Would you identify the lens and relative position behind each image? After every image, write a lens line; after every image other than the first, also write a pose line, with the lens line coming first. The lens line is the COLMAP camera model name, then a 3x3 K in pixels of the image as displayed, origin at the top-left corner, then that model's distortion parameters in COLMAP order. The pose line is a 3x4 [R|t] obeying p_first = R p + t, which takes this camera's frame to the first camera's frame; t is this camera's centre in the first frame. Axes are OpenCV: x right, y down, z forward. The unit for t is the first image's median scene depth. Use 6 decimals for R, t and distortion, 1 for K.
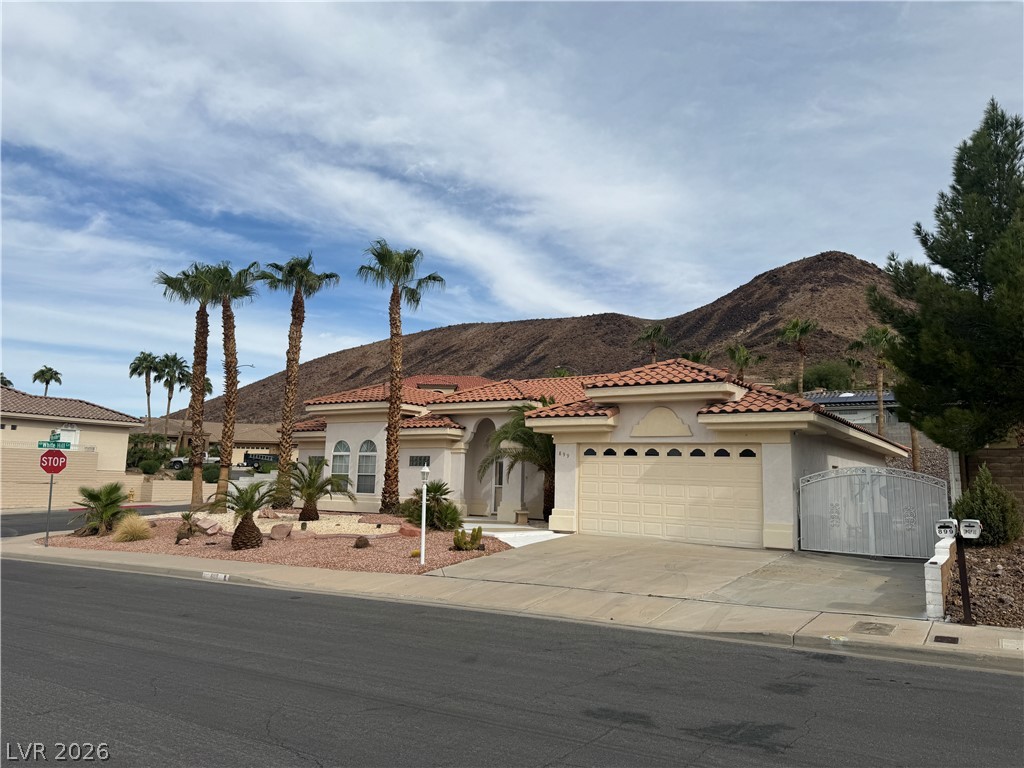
lens RADIAL K [[706.6, 0, 515.8], [0, 706.6, 388.0], [0, 0, 1]] dist [0.153761, -0.260261]
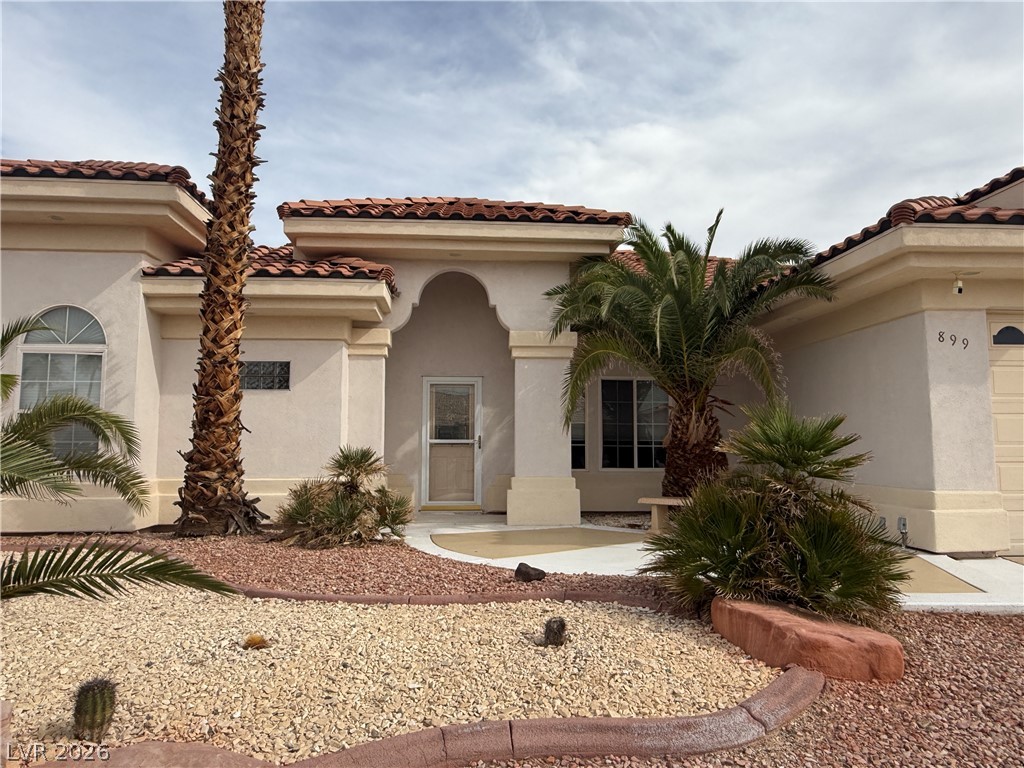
lens RADIAL K [[688.5, 0, 512.0], [0, 688.5, 384.0], [0, 0, 1]] dist [0.006716, 0.005231]
pose [[0.790665, 0.027453, 0.611634, -0.324380], [-0.057231, 0.997934, 0.029192, 0.119525], [-0.609569, -0.058085, 0.790602, 0.863879]]
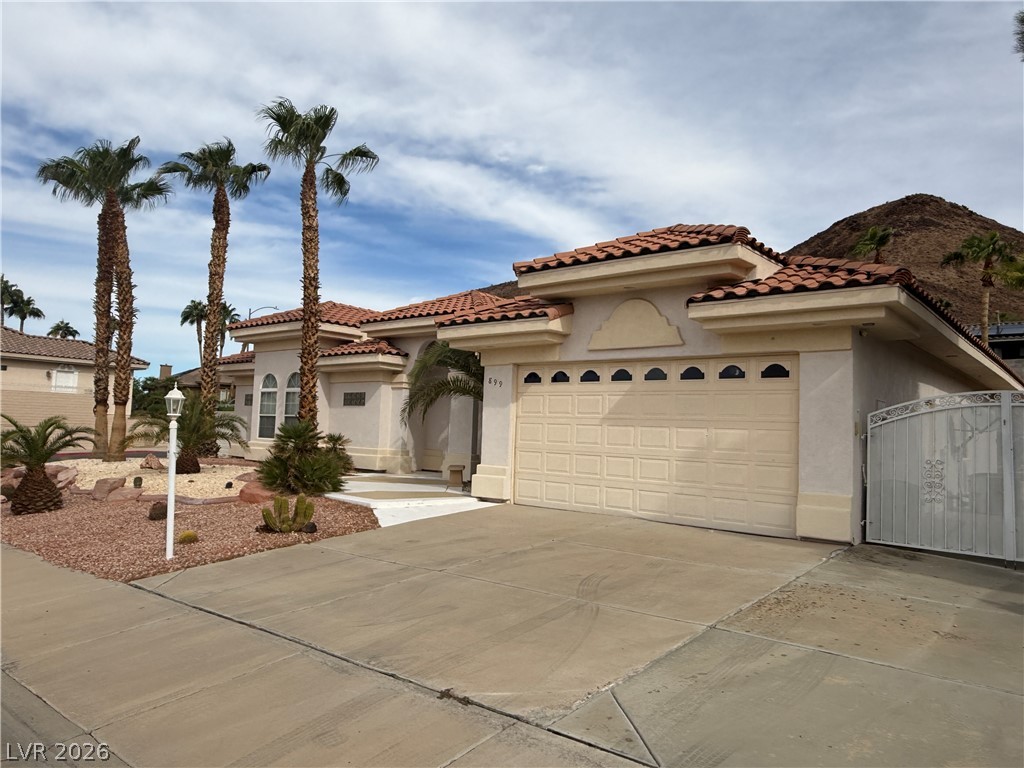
lens RADIAL K [[688.5, 0, 512.0], [0, 688.5, 384.0], [0, 0, 1]] dist [0.006716, 0.005231]
pose [[0.993665, 0.000004, -0.112386, 0.155048], [0.006583, 0.998281, 0.058243, 0.059351], [0.112193, -0.058614, 0.991956, 0.378449]]
